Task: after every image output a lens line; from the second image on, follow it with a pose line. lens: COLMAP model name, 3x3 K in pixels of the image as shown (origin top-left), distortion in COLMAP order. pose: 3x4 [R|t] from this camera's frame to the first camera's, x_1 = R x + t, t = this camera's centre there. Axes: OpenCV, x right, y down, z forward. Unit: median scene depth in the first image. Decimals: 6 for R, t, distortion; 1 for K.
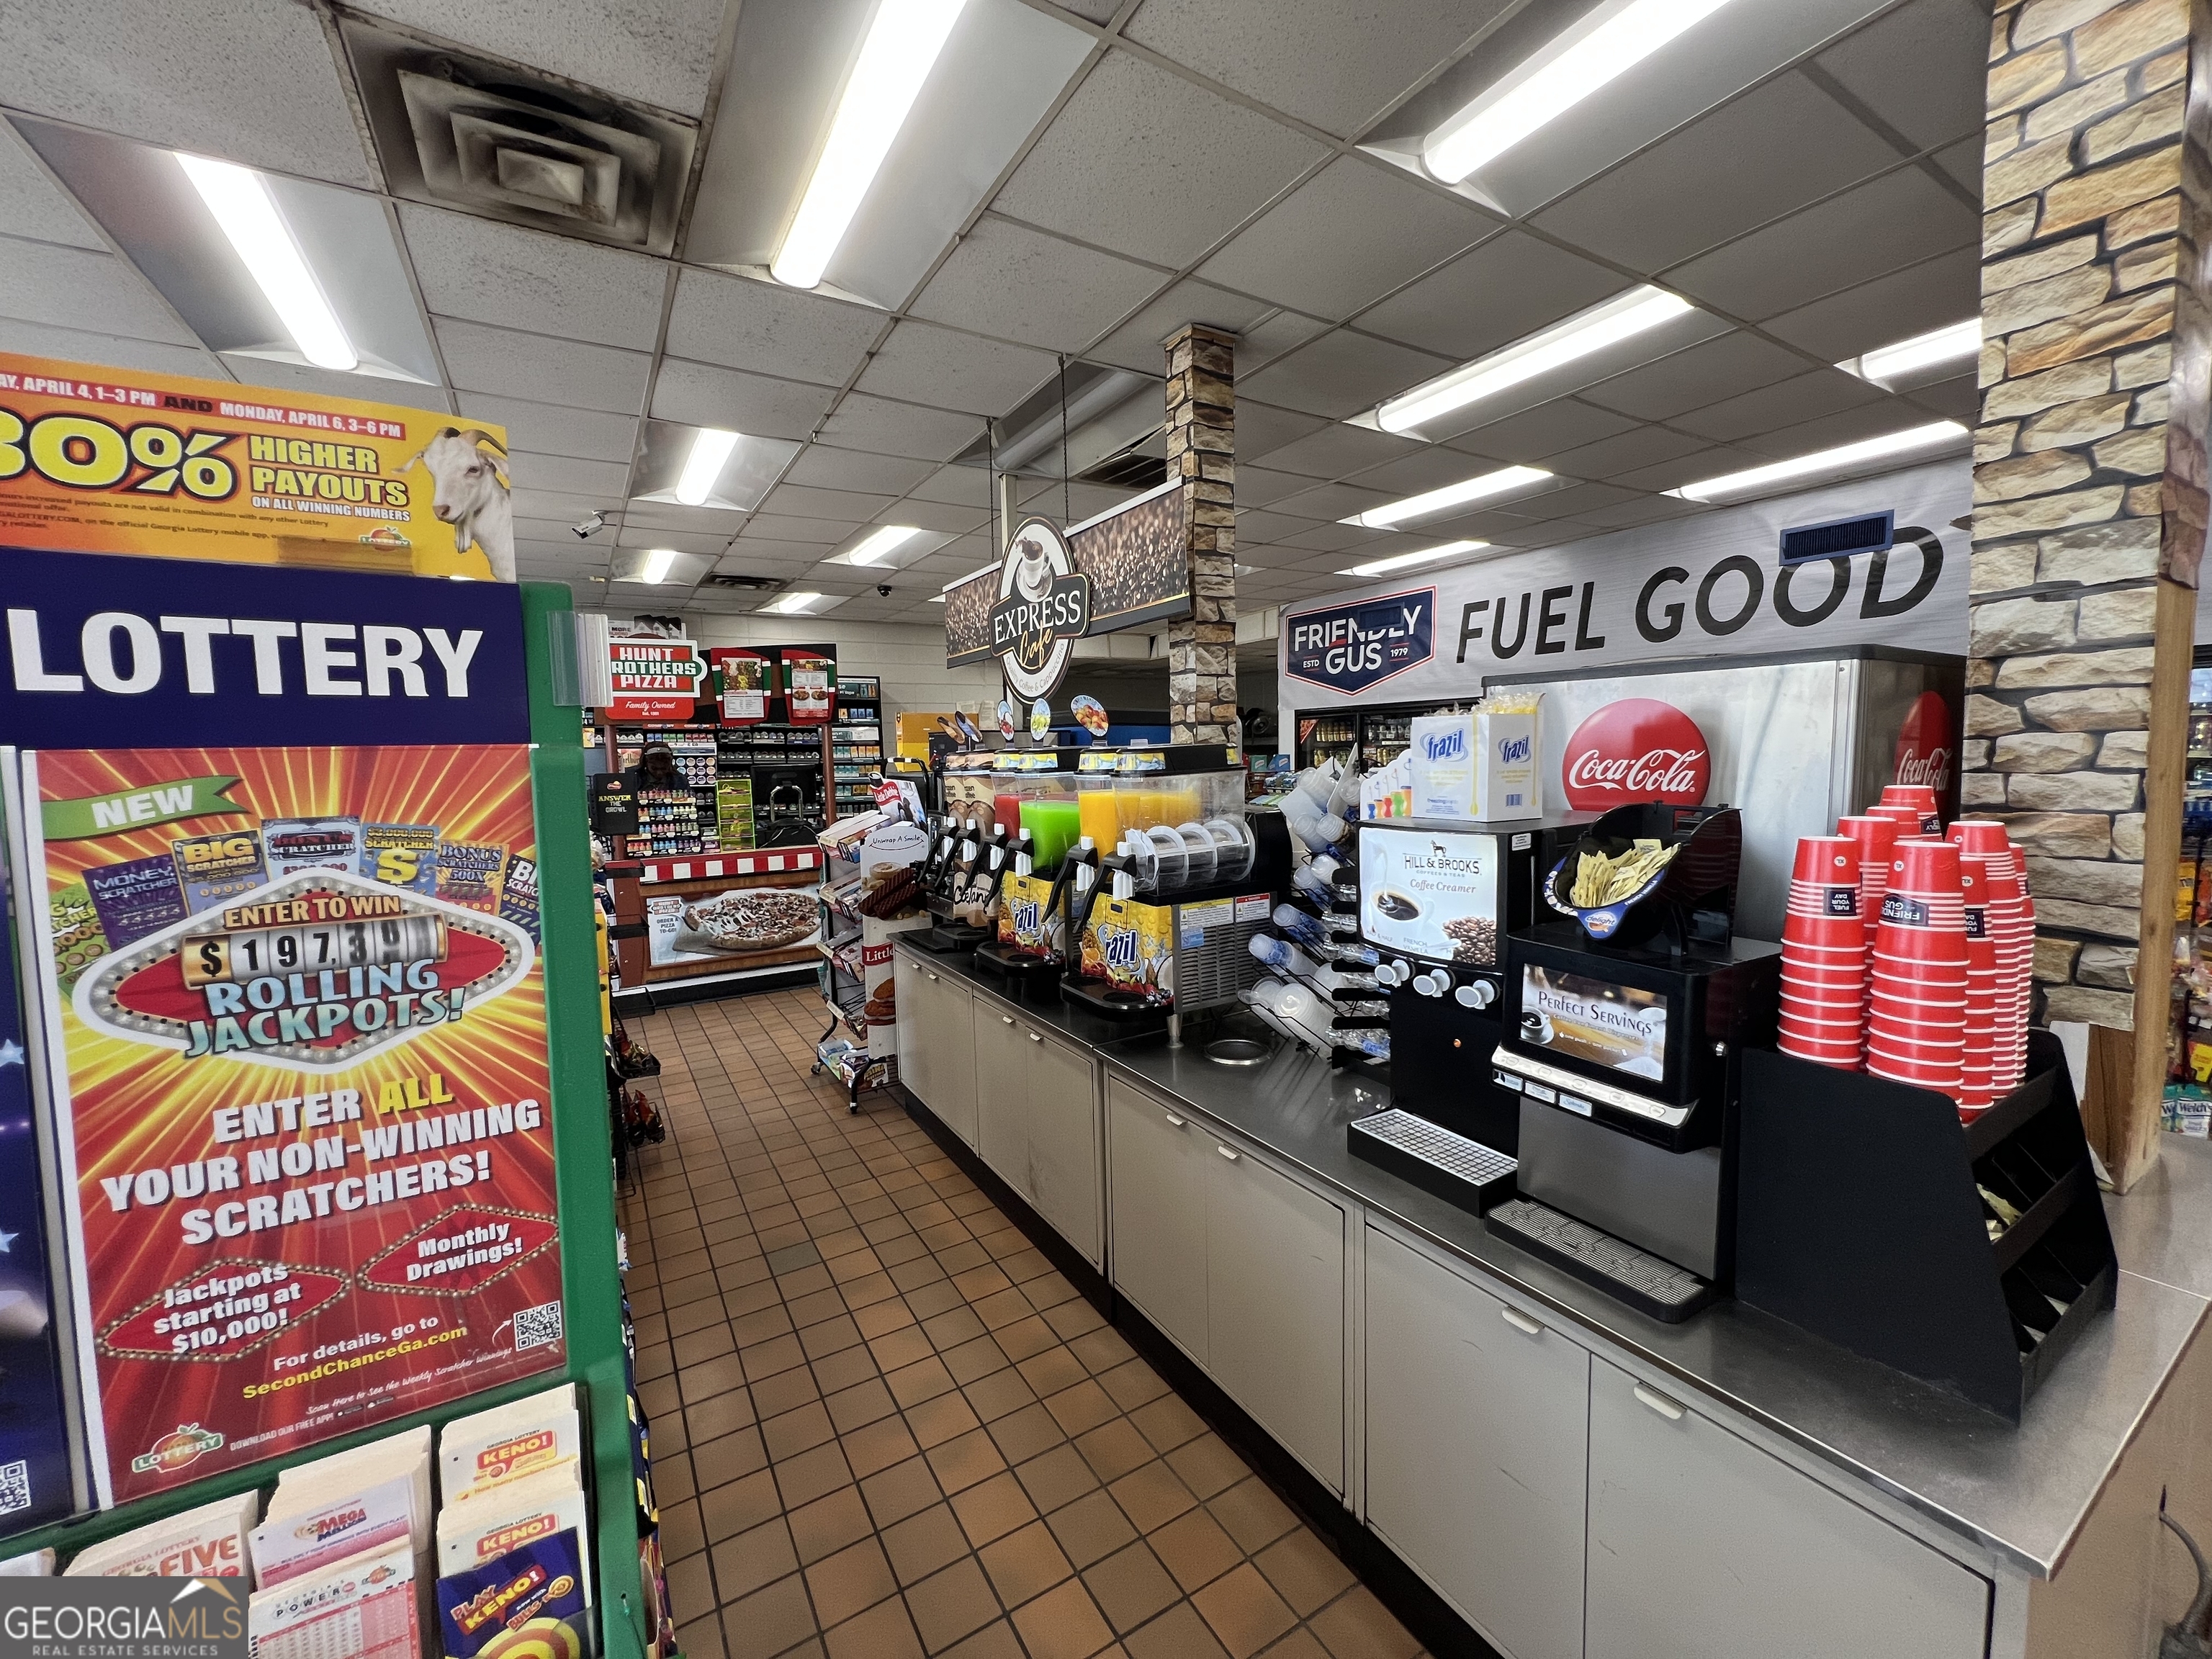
lens RADIAL K [[885.0, 0, 1100.9], [0, 885.0, 827.6], [0, 0, 1]] dist [-0.005042, 0.001442]
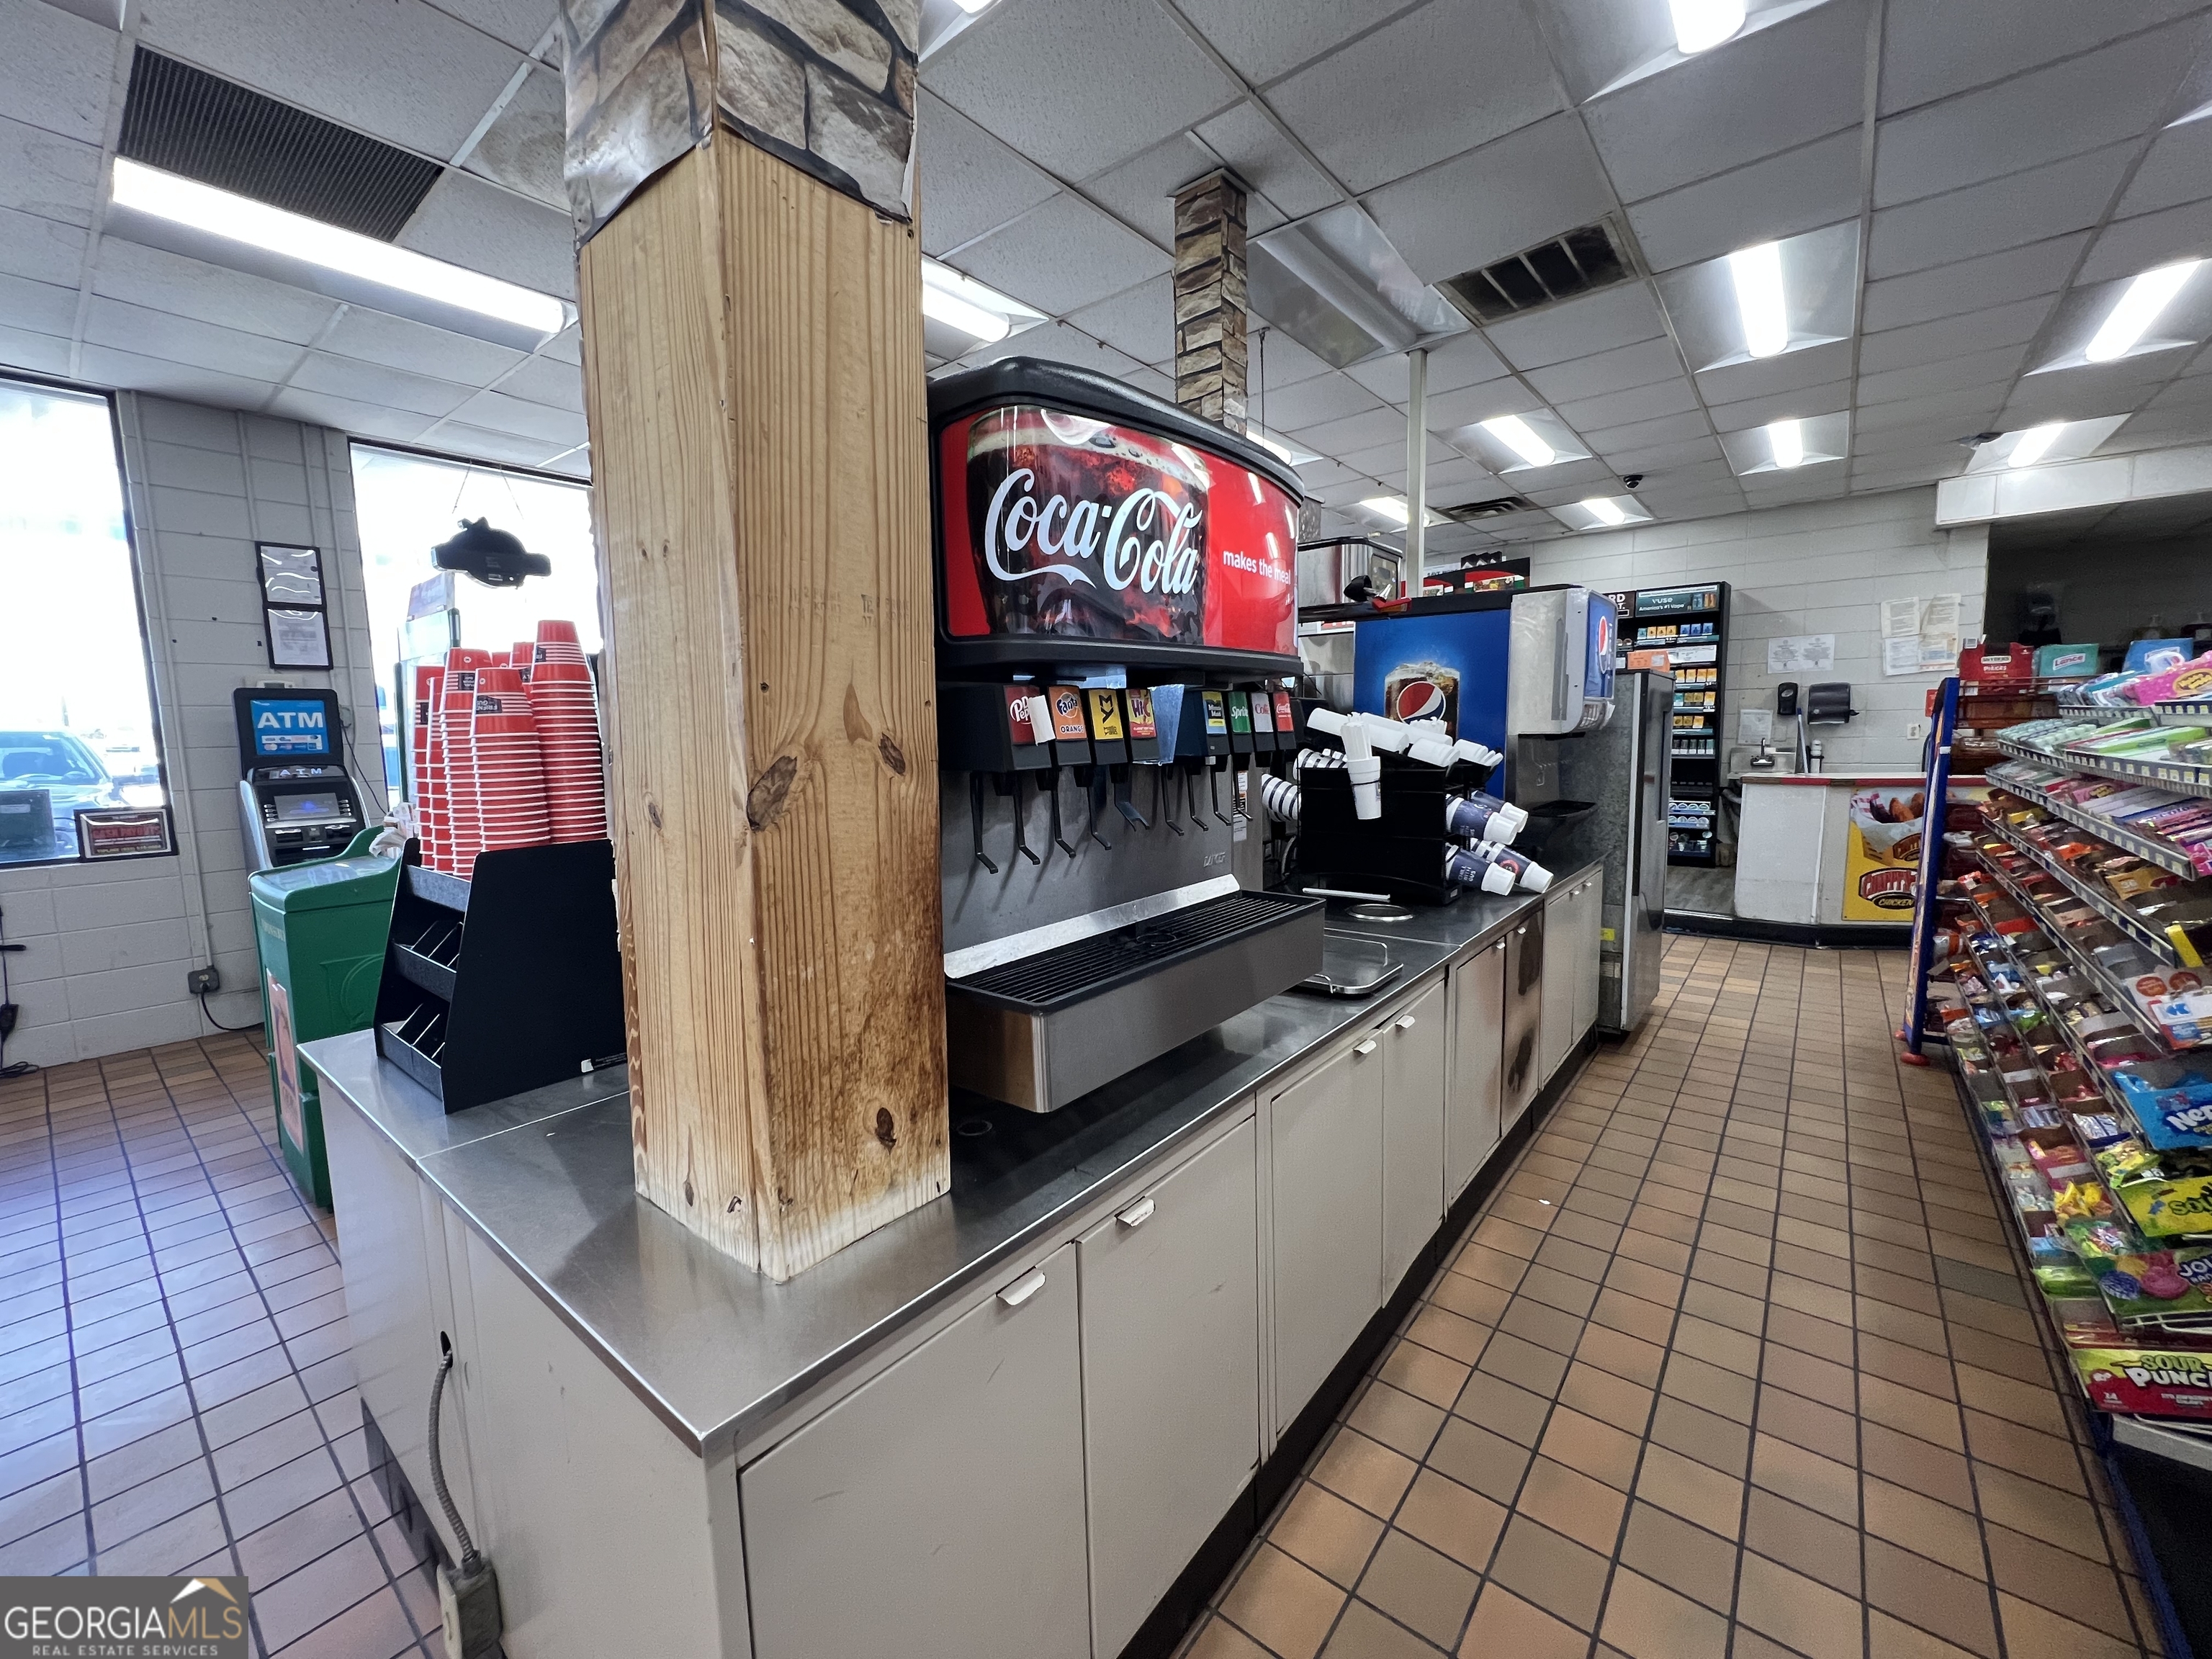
lens RADIAL K [[885.0, 0, 1107.0], [0, 885.0, 824.9], [0, 0, 1]] dist [-0.005042, 0.001442]
pose [[0.340051, 0.118207, -0.932948, 0.480115], [-0.067386, 0.992581, 0.101201, 0.009522], [0.937990, 0.028454, 0.345493, 0.280918]]
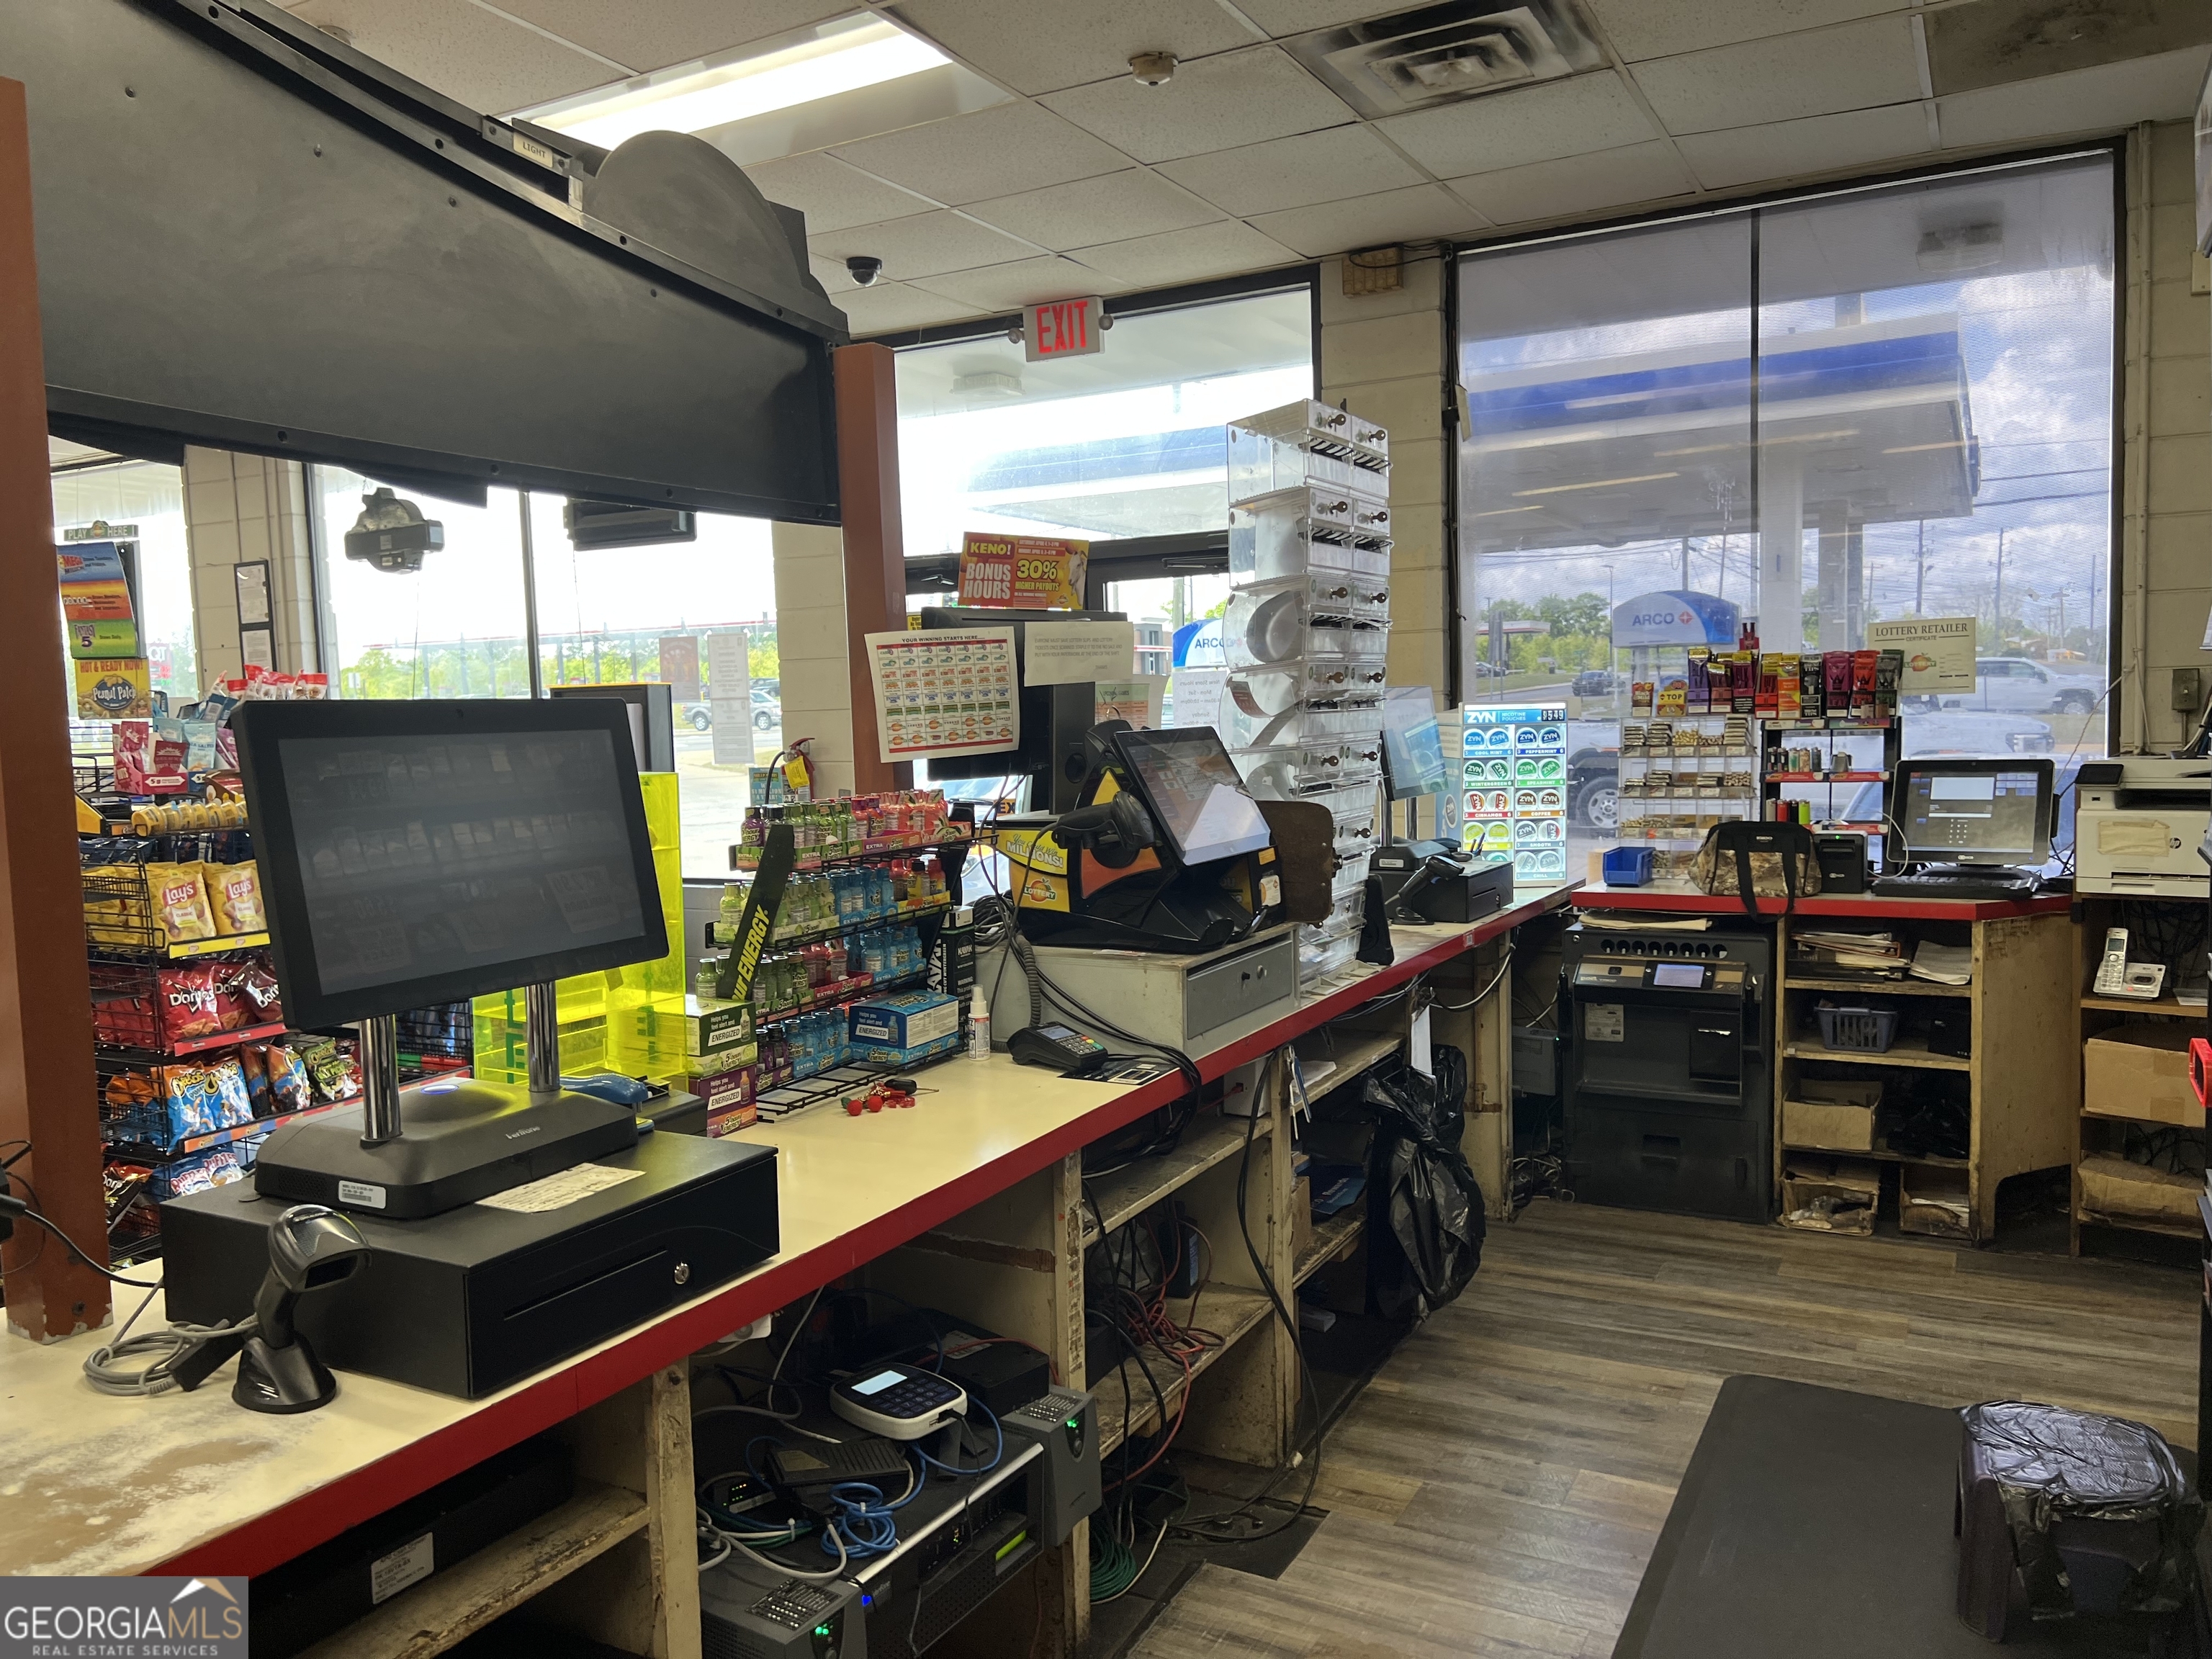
lens RADIAL K [[1657.4, 0, 1081.8], [0, 1657.4, 837.1], [0, 0, 1]] dist [0.043163, -0.025867]
pose [[-0.858093, 0.091046, -0.505359, -0.337337], [0.007571, 0.986292, 0.164836, -0.100594], [0.513439, 0.137619, -0.847019, 1.388970]]
